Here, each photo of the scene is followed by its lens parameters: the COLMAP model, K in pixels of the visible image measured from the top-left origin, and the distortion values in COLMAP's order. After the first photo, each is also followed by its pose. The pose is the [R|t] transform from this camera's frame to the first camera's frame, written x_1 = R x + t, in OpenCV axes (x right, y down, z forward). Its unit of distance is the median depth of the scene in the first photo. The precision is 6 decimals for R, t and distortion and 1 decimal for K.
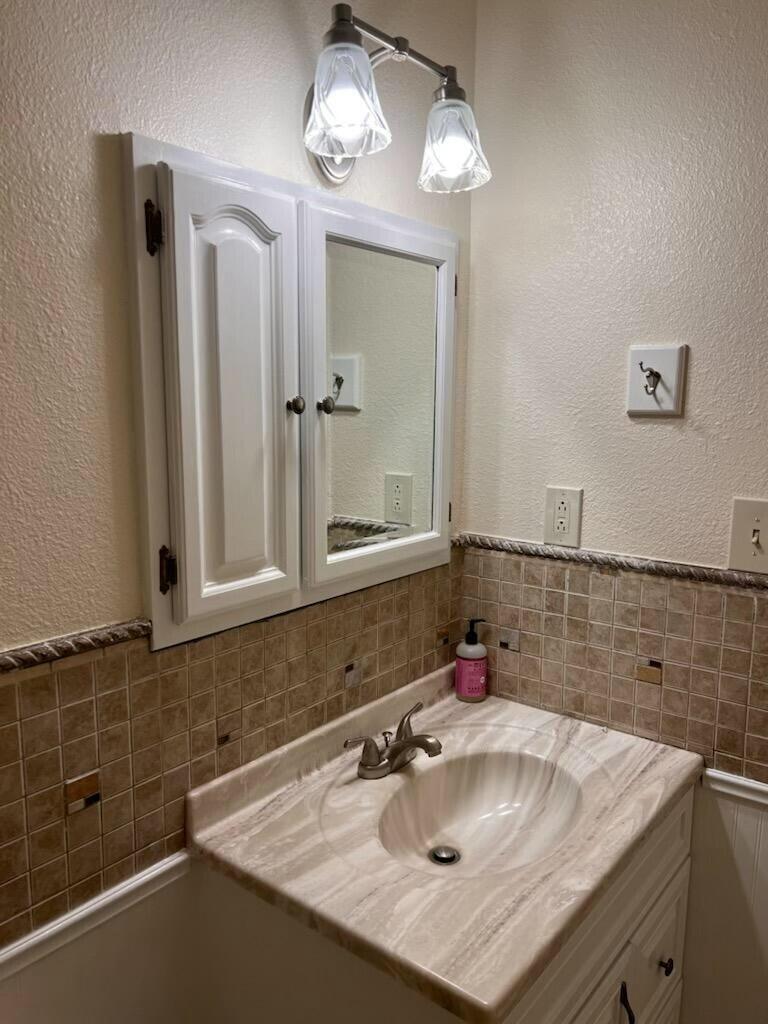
lens RADIAL K [[781.9, 0, 383.8], [0, 781.9, 524.5], [0, 0, 1]] dist [0.026298, -0.063953]
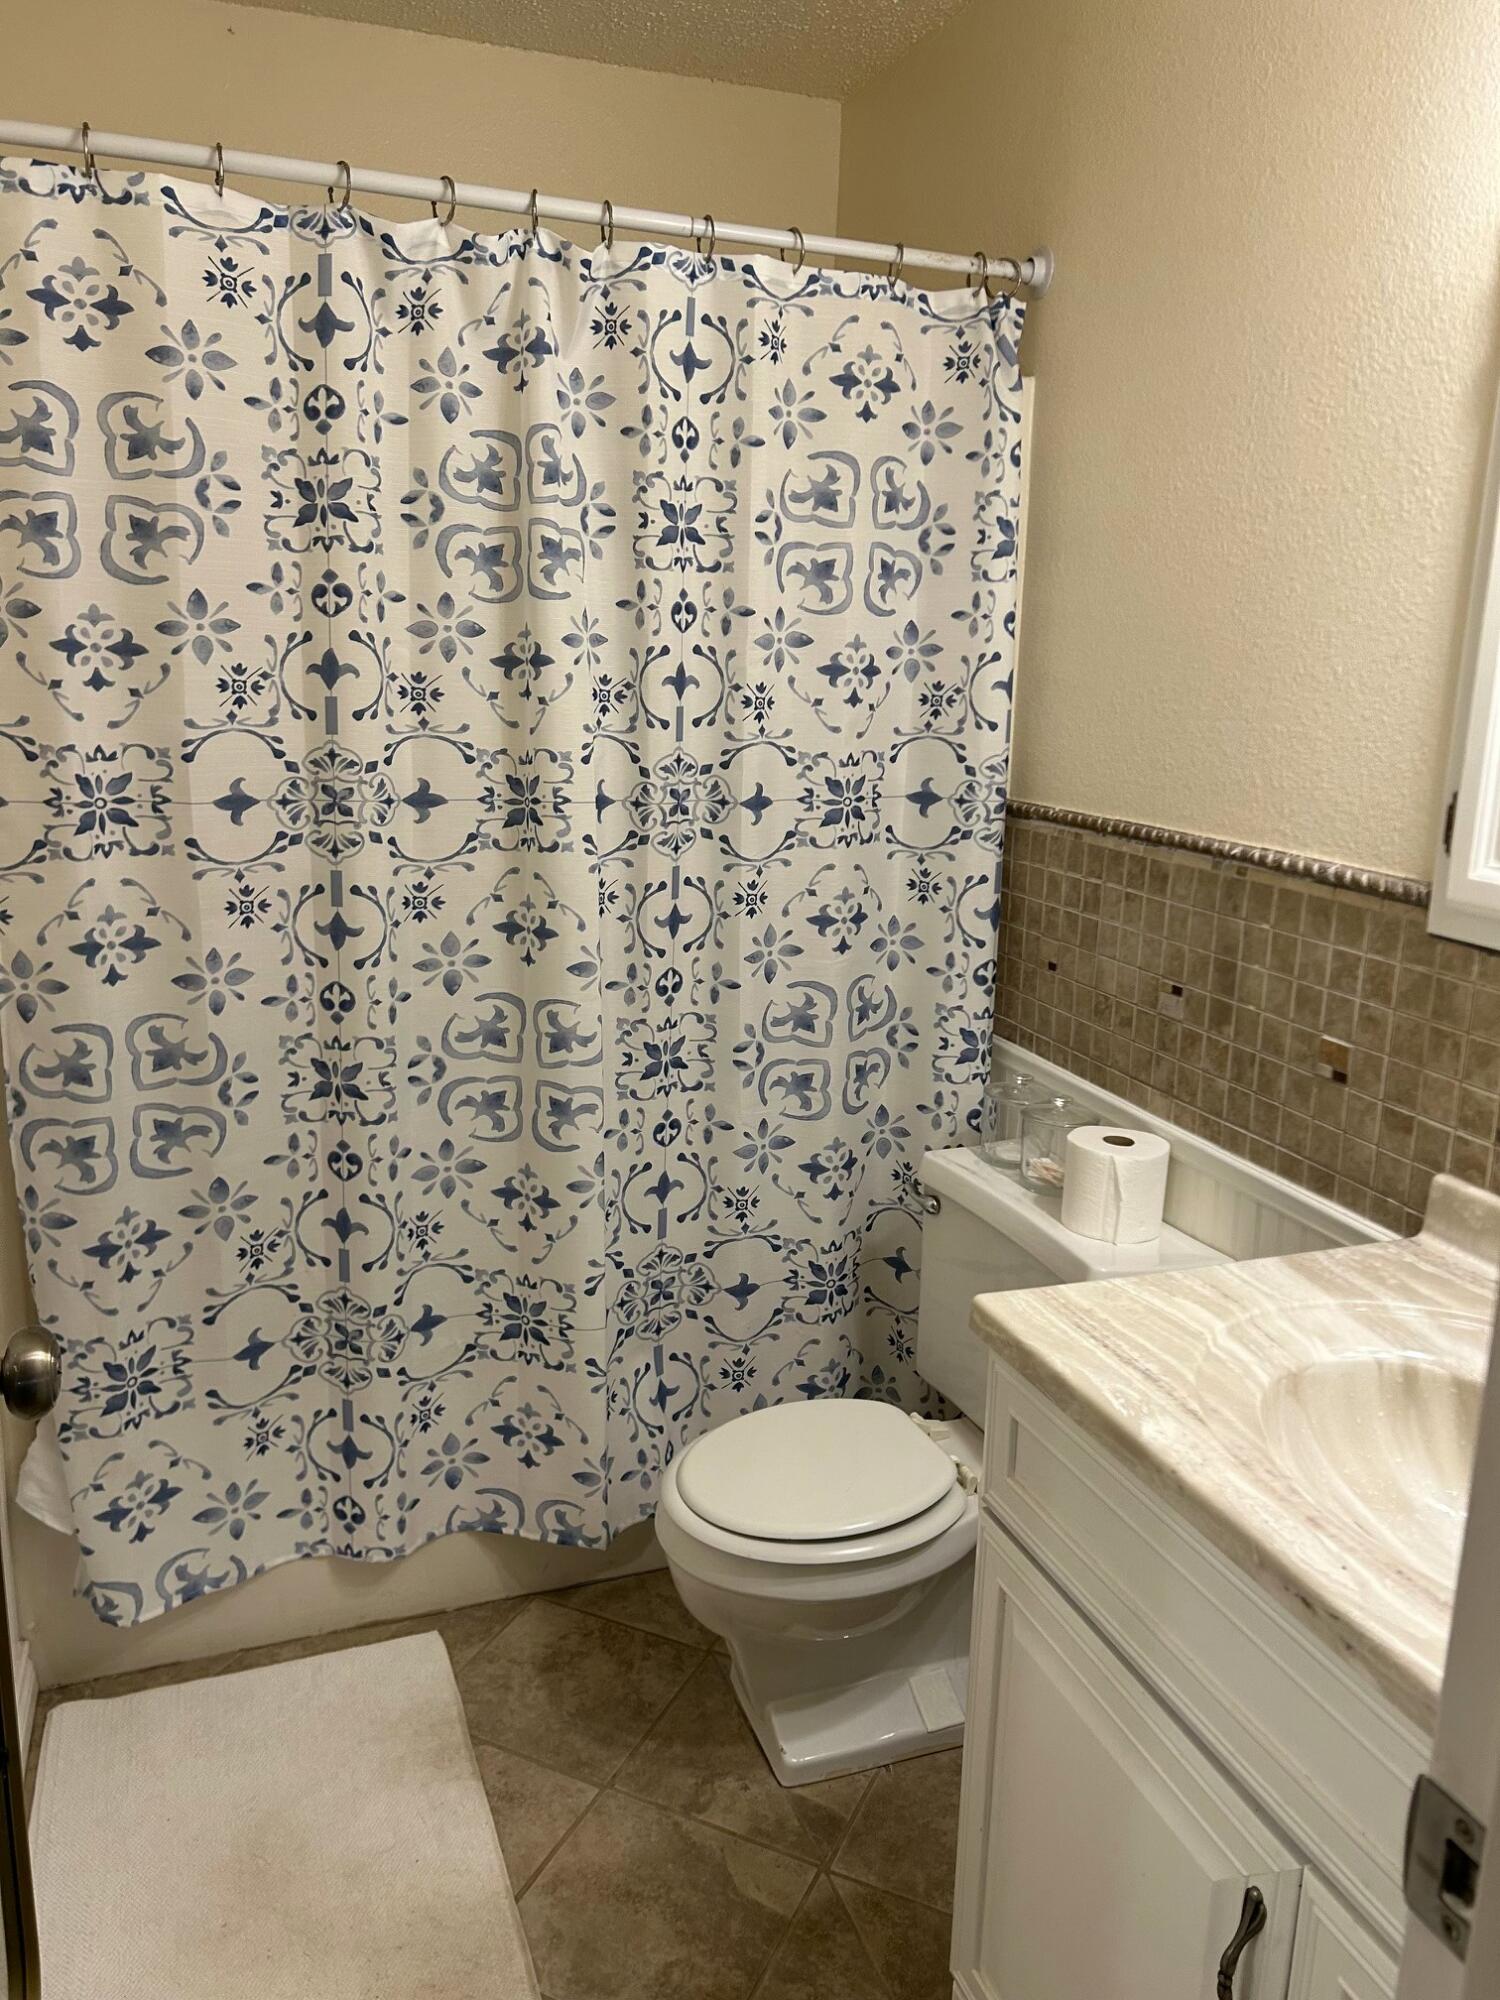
lens RADIAL K [[1527.1, 0, 749.7], [0, 1527.1, 1024.5], [0, 0, 1]] dist [0.026298, -0.063953]
pose [[-0.533247, 0.189420, -0.824480, 1.279745], [-0.160996, 0.934074, 0.318726, -0.114753], [0.830498, 0.302698, -0.467596, 1.221919]]
